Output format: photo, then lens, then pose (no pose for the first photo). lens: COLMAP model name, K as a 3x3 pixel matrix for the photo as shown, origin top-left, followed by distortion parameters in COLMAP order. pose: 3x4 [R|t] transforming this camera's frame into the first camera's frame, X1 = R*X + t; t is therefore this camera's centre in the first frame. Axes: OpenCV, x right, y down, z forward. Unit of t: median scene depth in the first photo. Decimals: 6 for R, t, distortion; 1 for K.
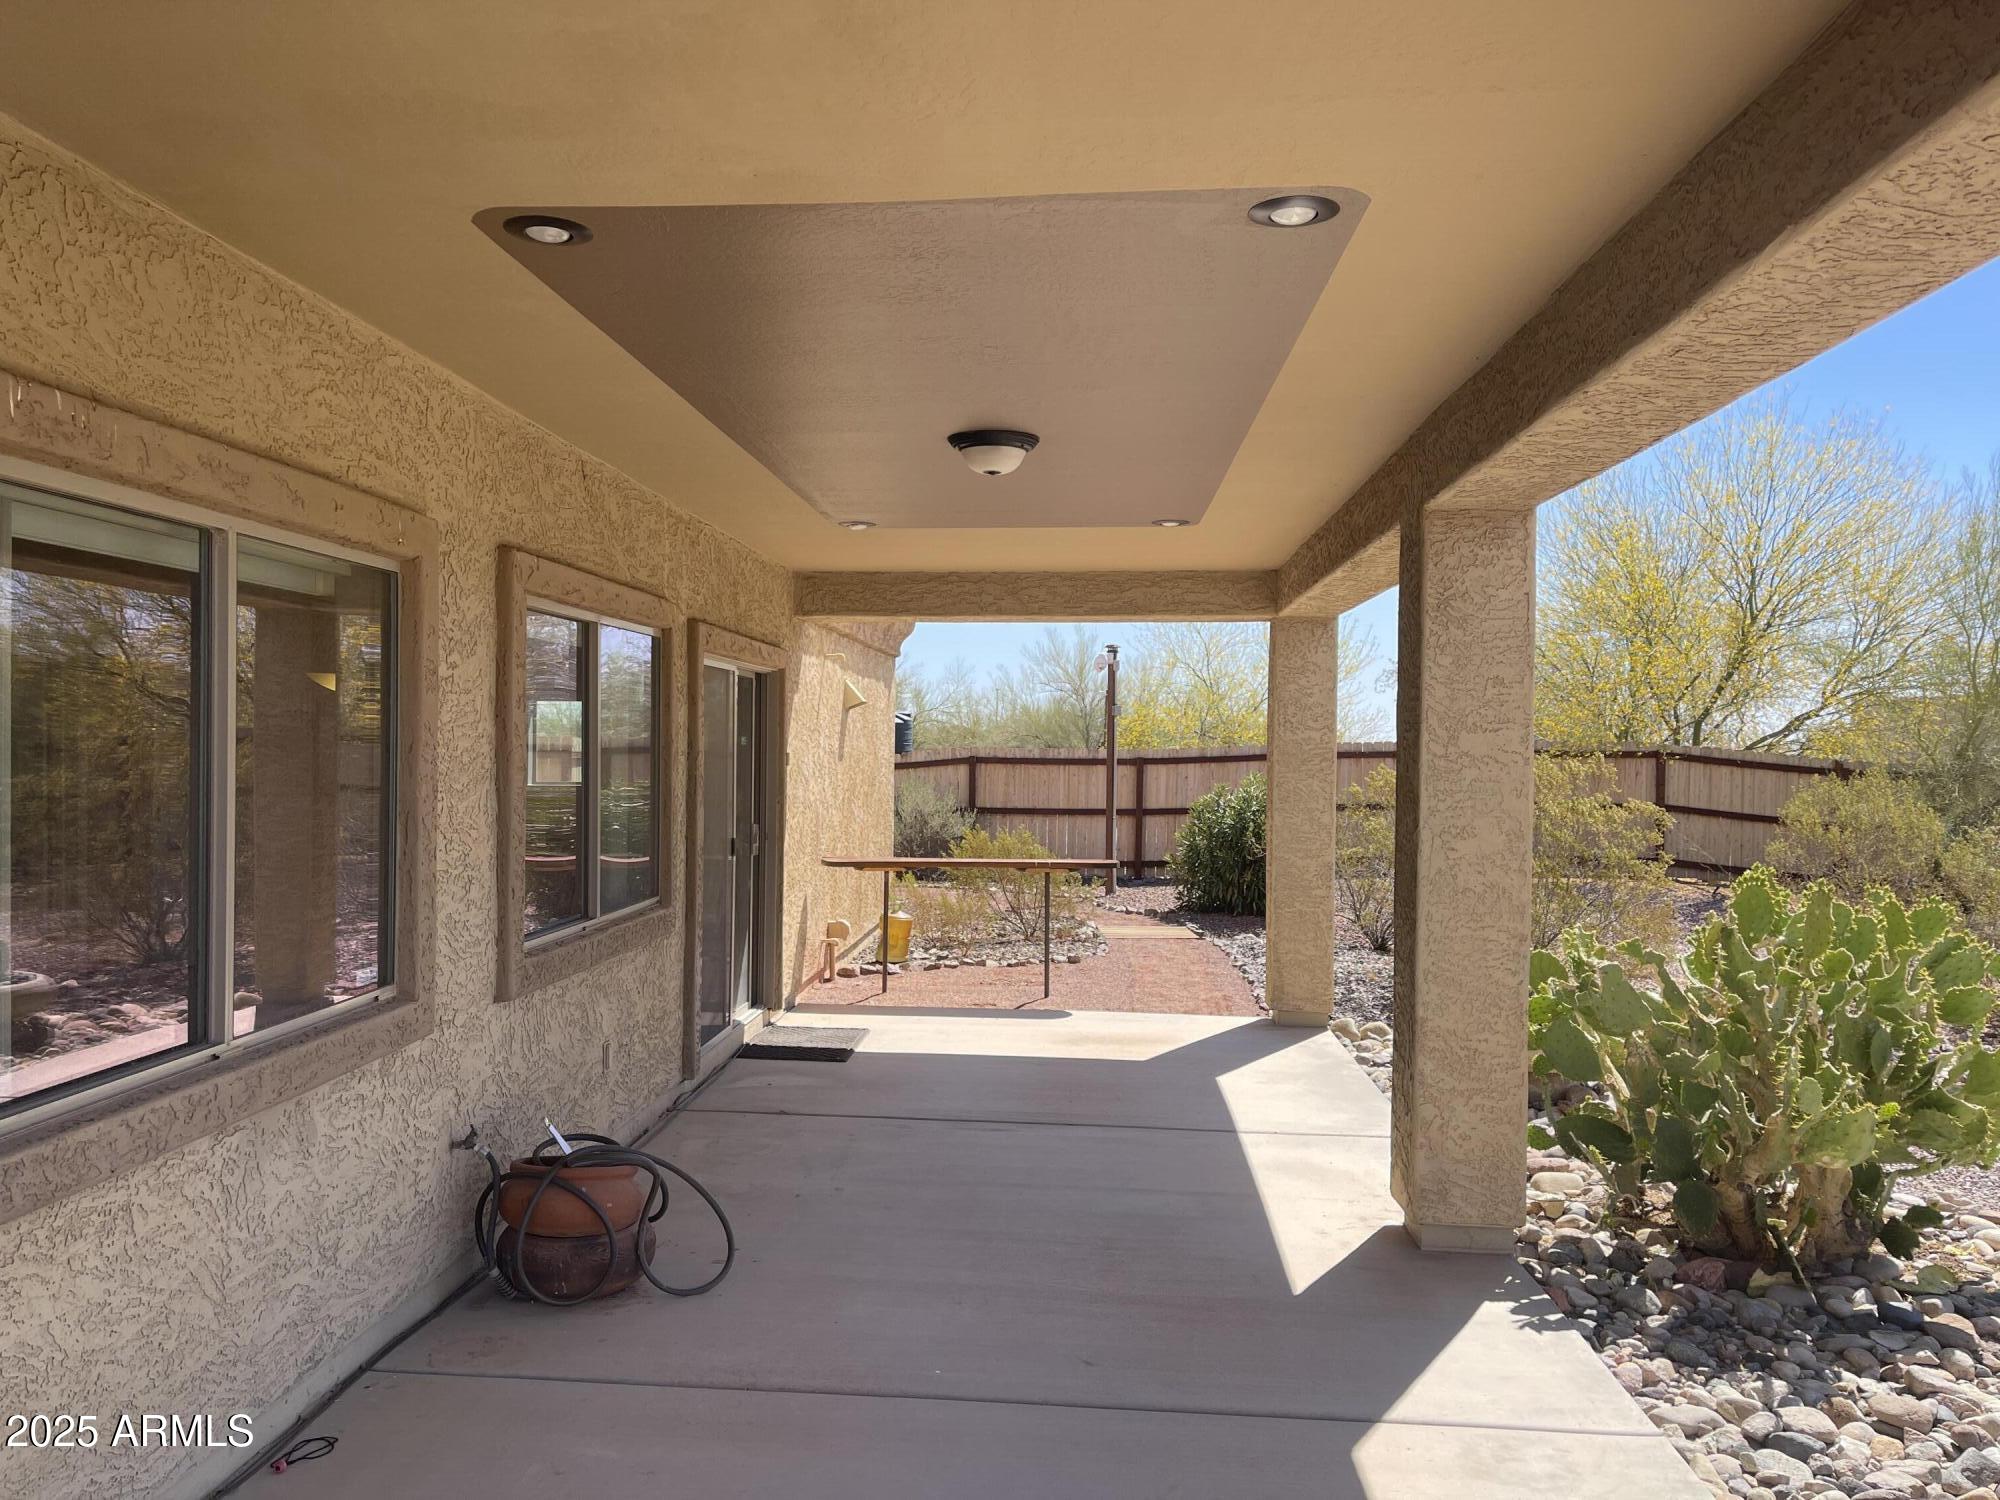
lens RADIAL K [[1497.7, 0, 999.3], [0, 1497.7, 749.3], [0, 0, 1]] dist [0.056843, -0.084402]
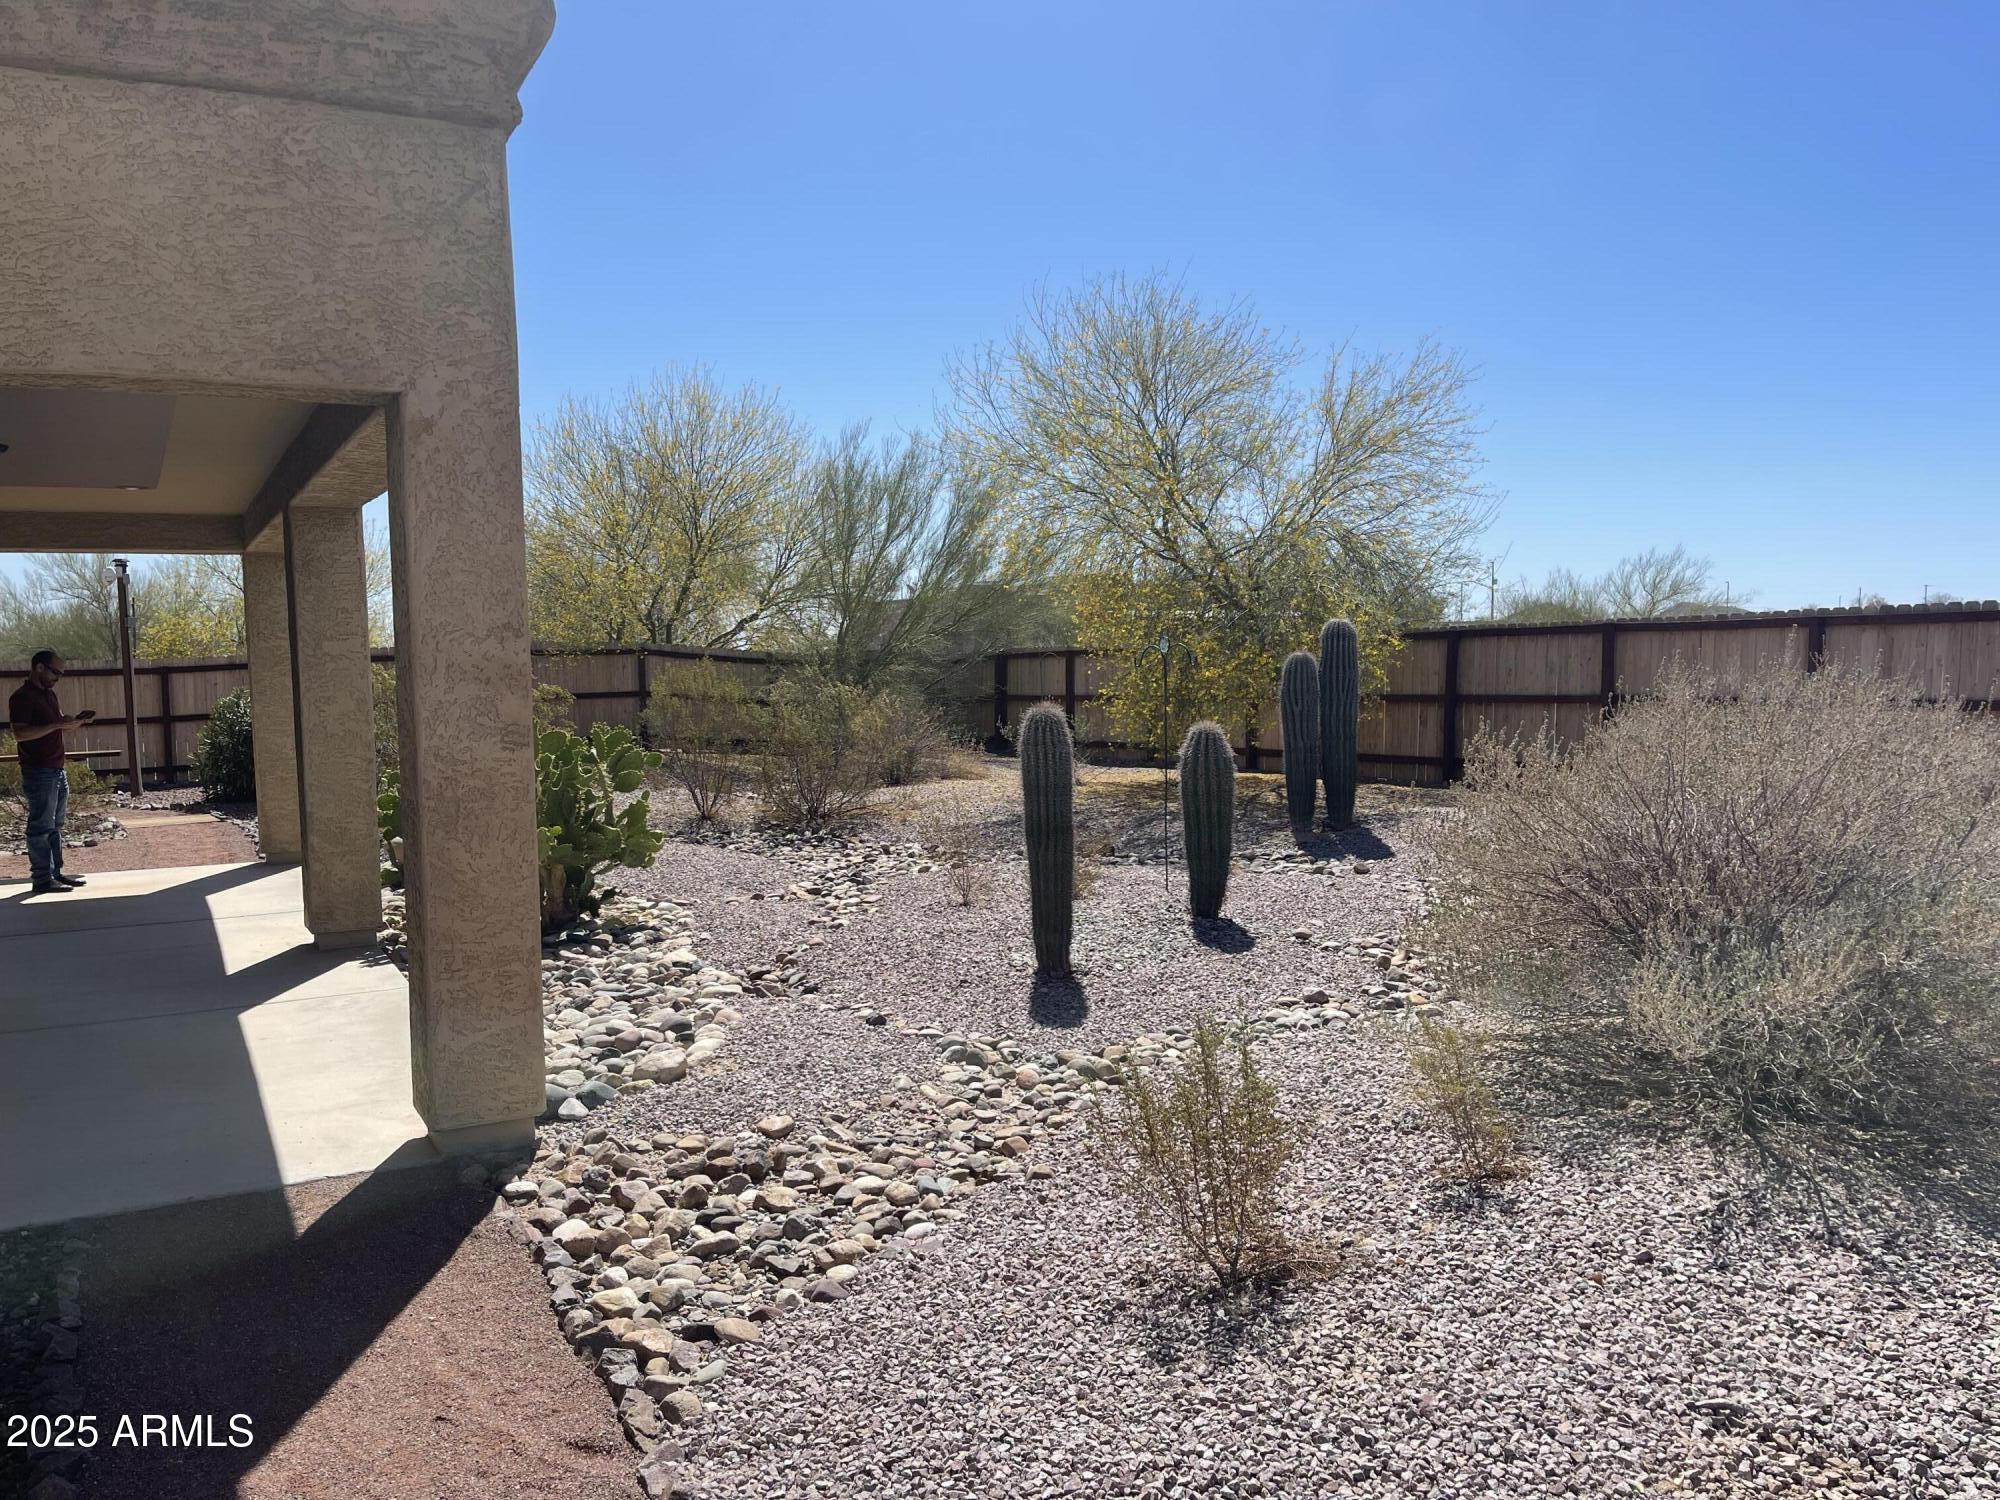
lens RADIAL K [[1497.7, 0, 994.7], [0, 1497.7, 770.3], [0, 0, 1]] dist [0.056843, -0.084402]
pose [[0.836587, -0.069372, 0.543423, 0.002160], [0.026407, 0.995903, 0.086483, 0.001608], [-0.547197, -0.058000, 0.834992, -0.206656]]
